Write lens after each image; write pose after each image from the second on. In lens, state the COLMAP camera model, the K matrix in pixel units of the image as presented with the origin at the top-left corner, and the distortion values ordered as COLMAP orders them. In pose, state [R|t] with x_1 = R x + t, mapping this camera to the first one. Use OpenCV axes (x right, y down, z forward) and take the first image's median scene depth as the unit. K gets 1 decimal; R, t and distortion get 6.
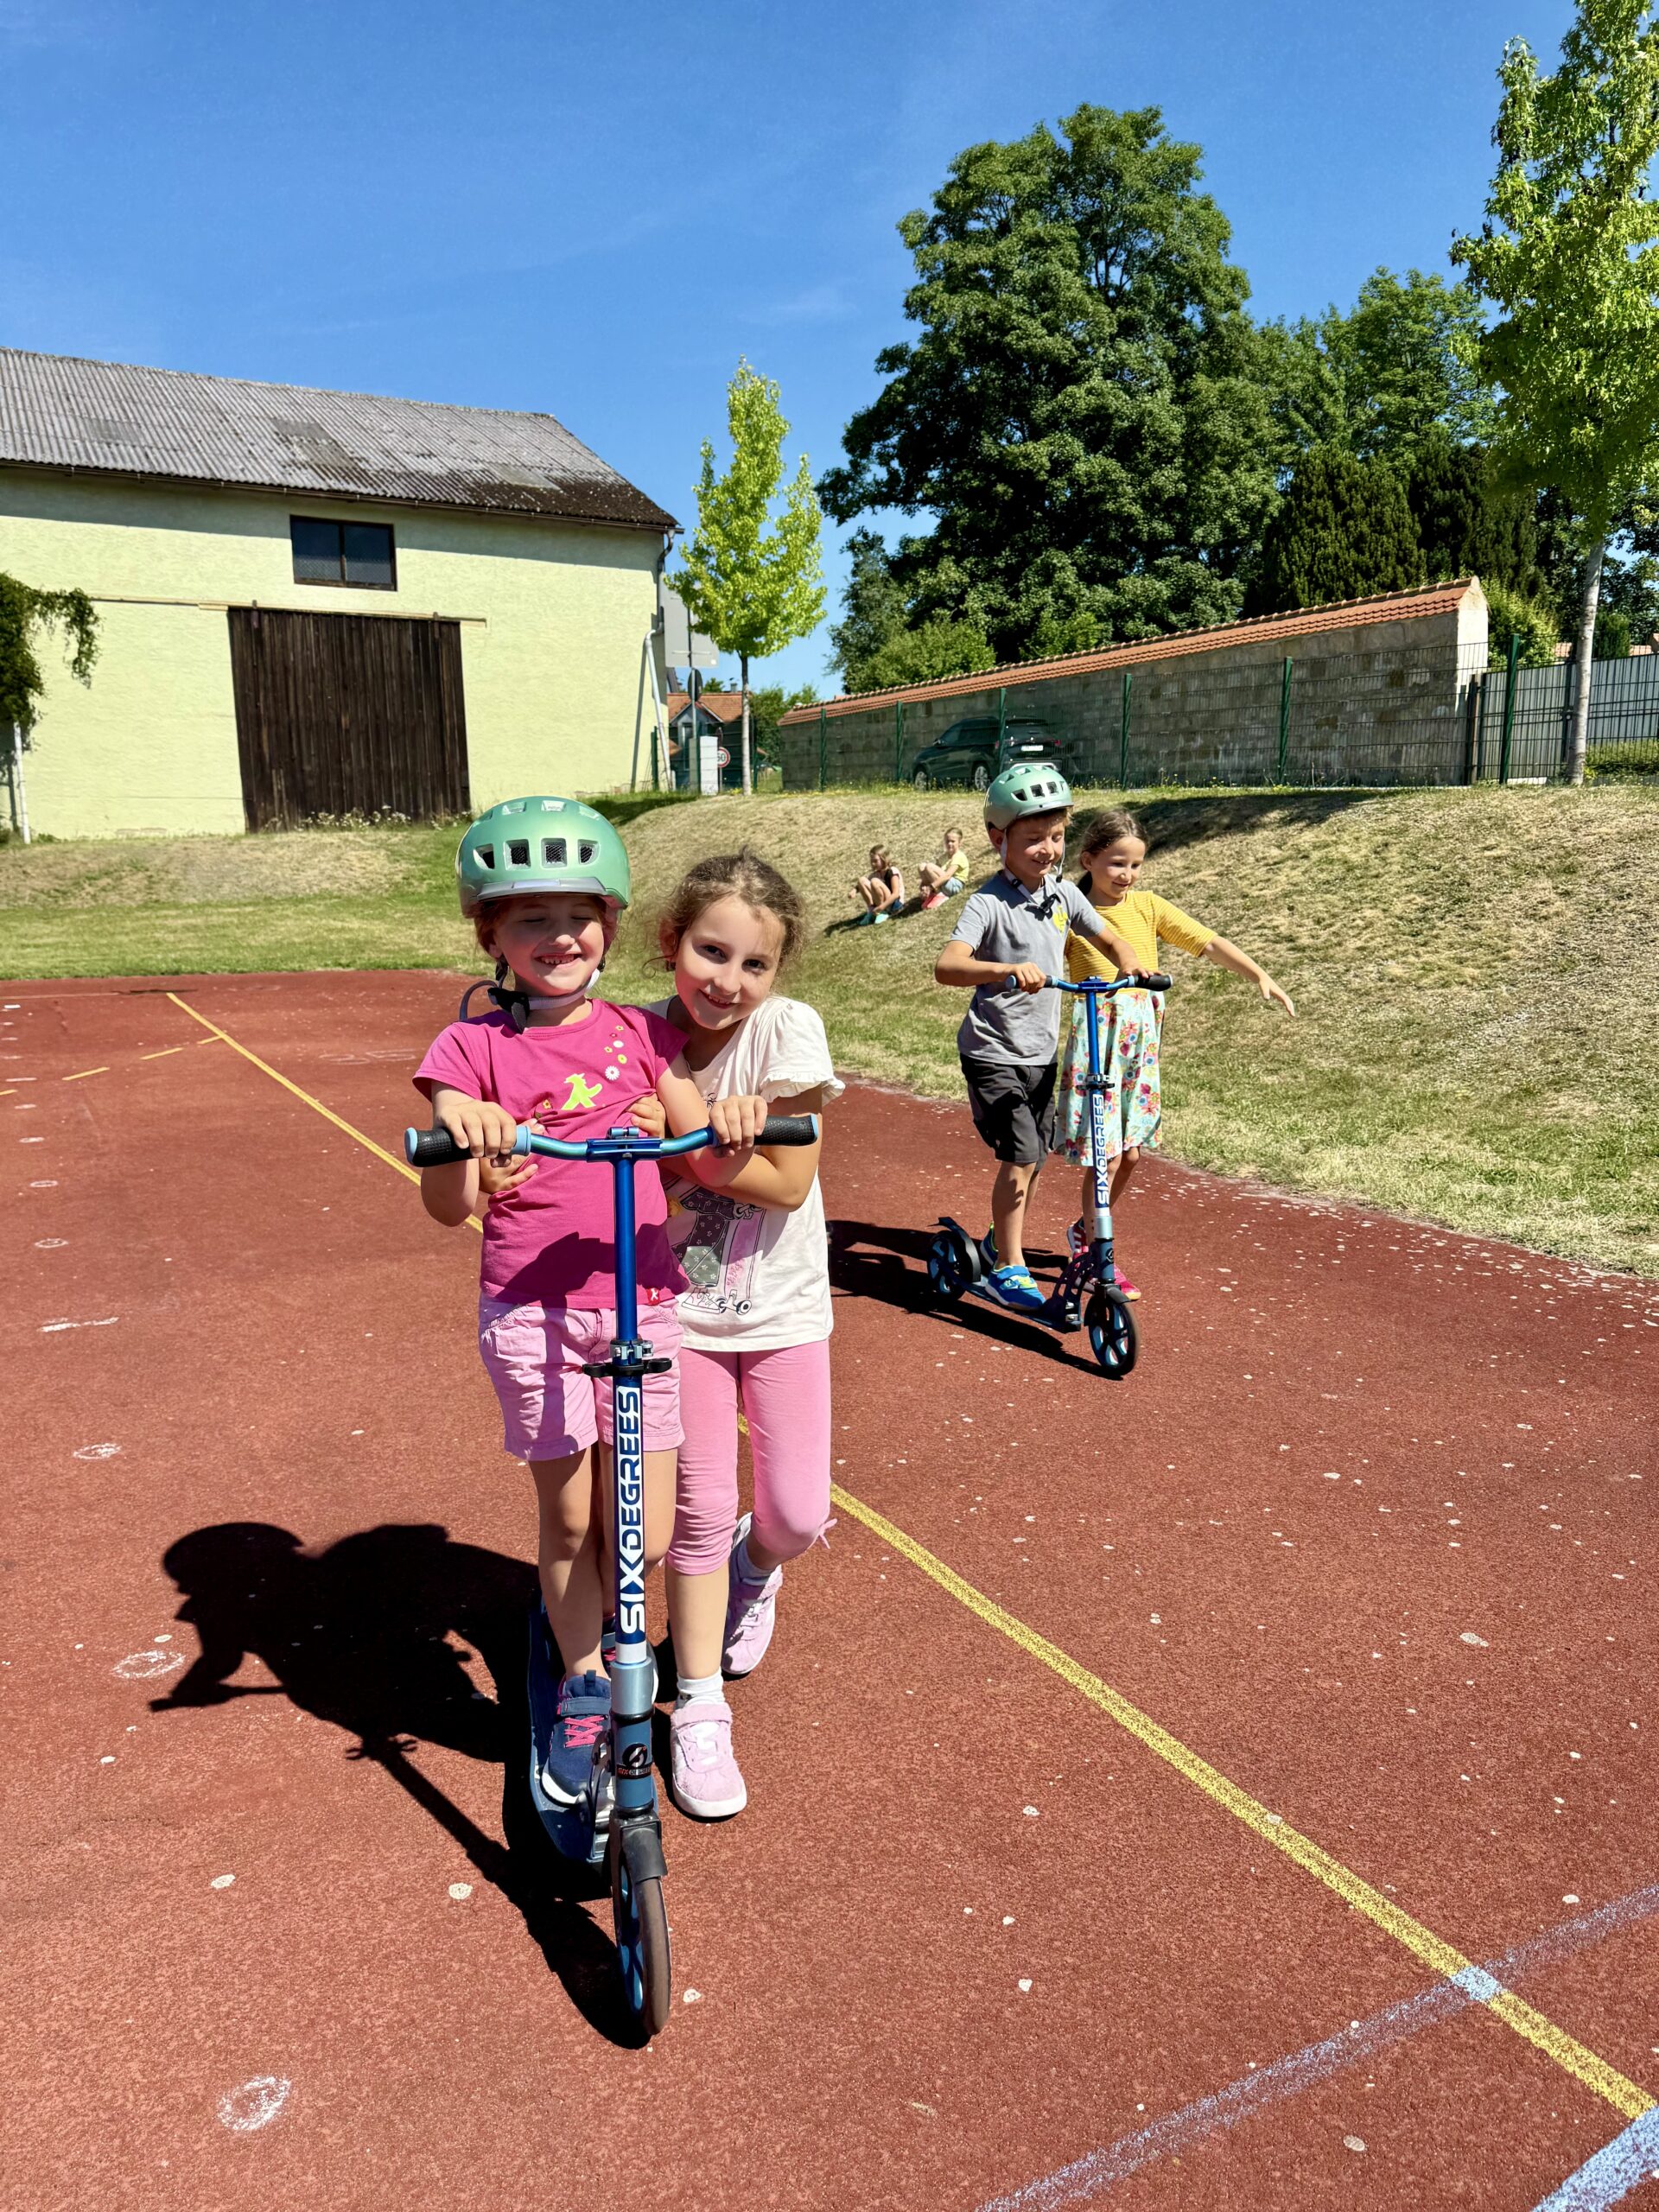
lens RADIAL K [[1573.2, 0, 829.5], [0, 1573.2, 1106.0], [0, 0, 1]] dist [0.124917, -0.203457]
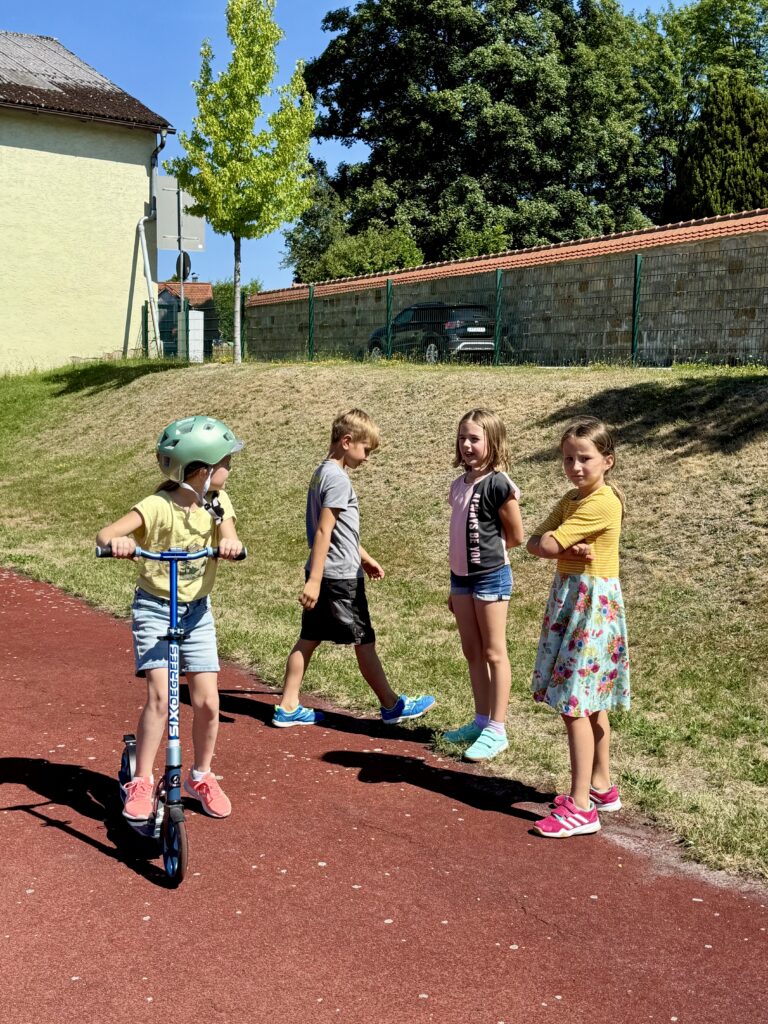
lens RADIAL K [[1218.6, 0, 384.0], [0, 1218.6, 512.0], [0, 0, 1]] dist [0.178727, -0.332164]
pose [[0.995119, 0.008976, 0.098275, -0.027937], [-0.001412, 0.997047, -0.076775, -0.025416], [-0.098674, 0.076262, 0.992193, 0.135623]]
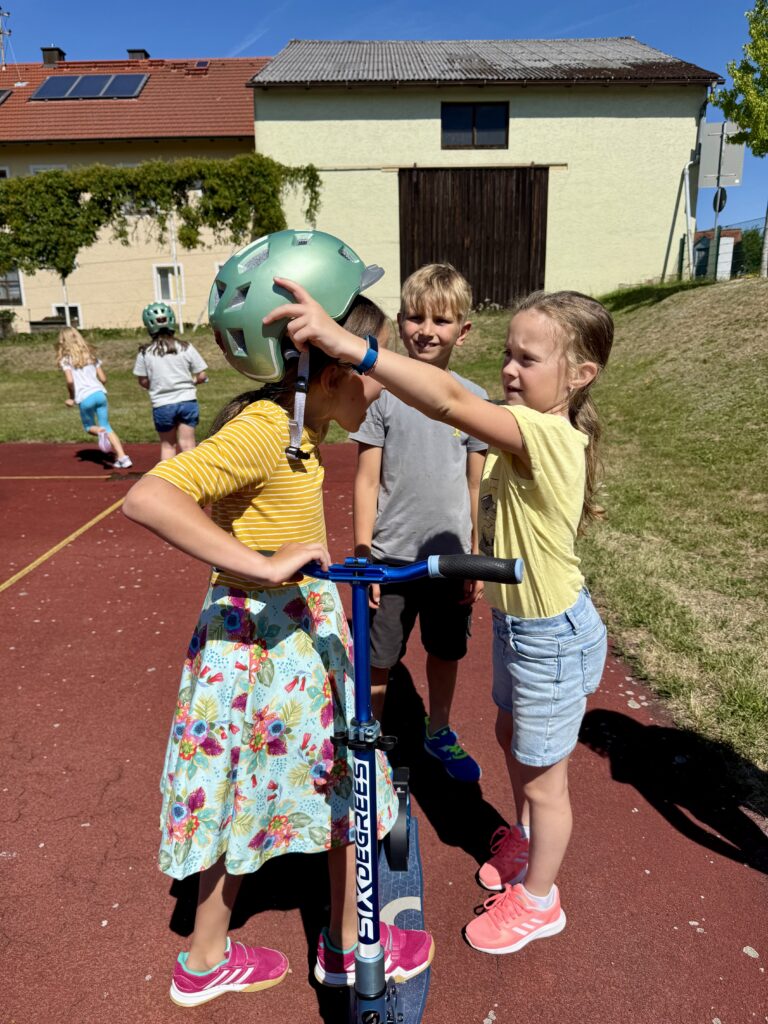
lens RADIAL K [[745.4, 0, 384.0], [0, 745.4, 512.0], [0, 0, 1]] dist [0.027814, -0.031222]
pose [[0.894058, 0.101684, -0.436259, -0.035607], [-0.065380, 0.993088, 0.097482, -0.046902], [0.443155, -0.058632, 0.894525, 0.292406]]
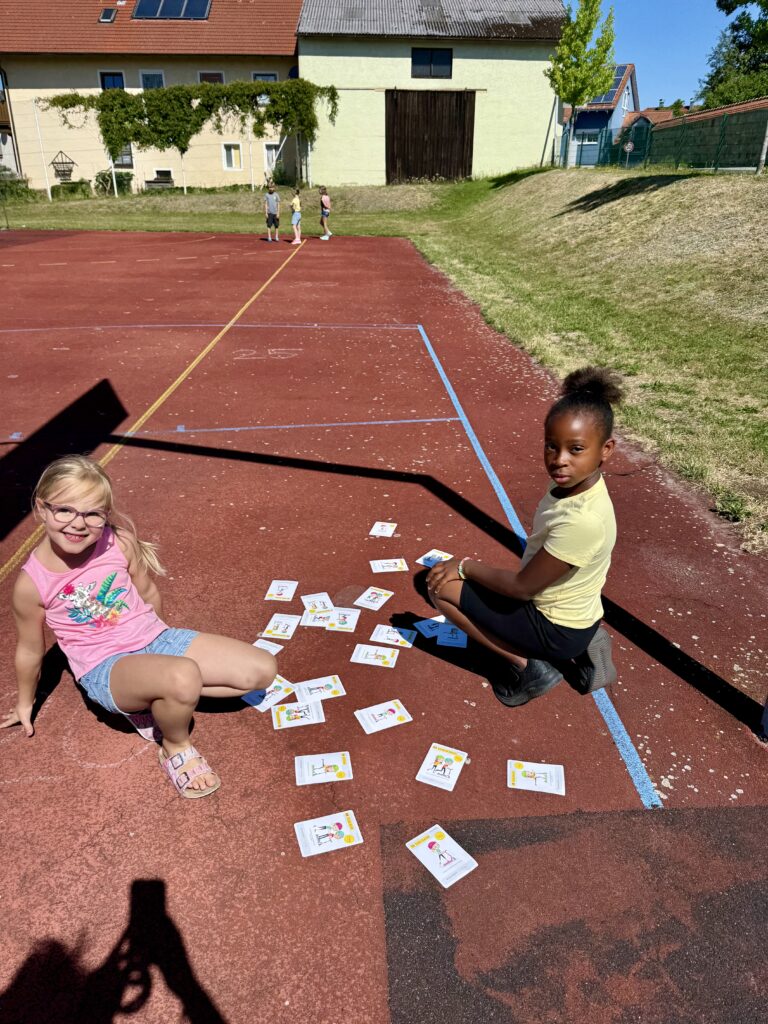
lens RADIAL K [[720.0, 0, 384.0], [0, 720.0, 512.0], [0, 0, 1]] dist [0.005473, -0.002361]
pose [[0.904070, 0.189198, -0.383225, 0.170965], [-0.086238, 0.958989, 0.270007, 0.022215], [0.418593, -0.211057, 0.883309, -0.145038]]
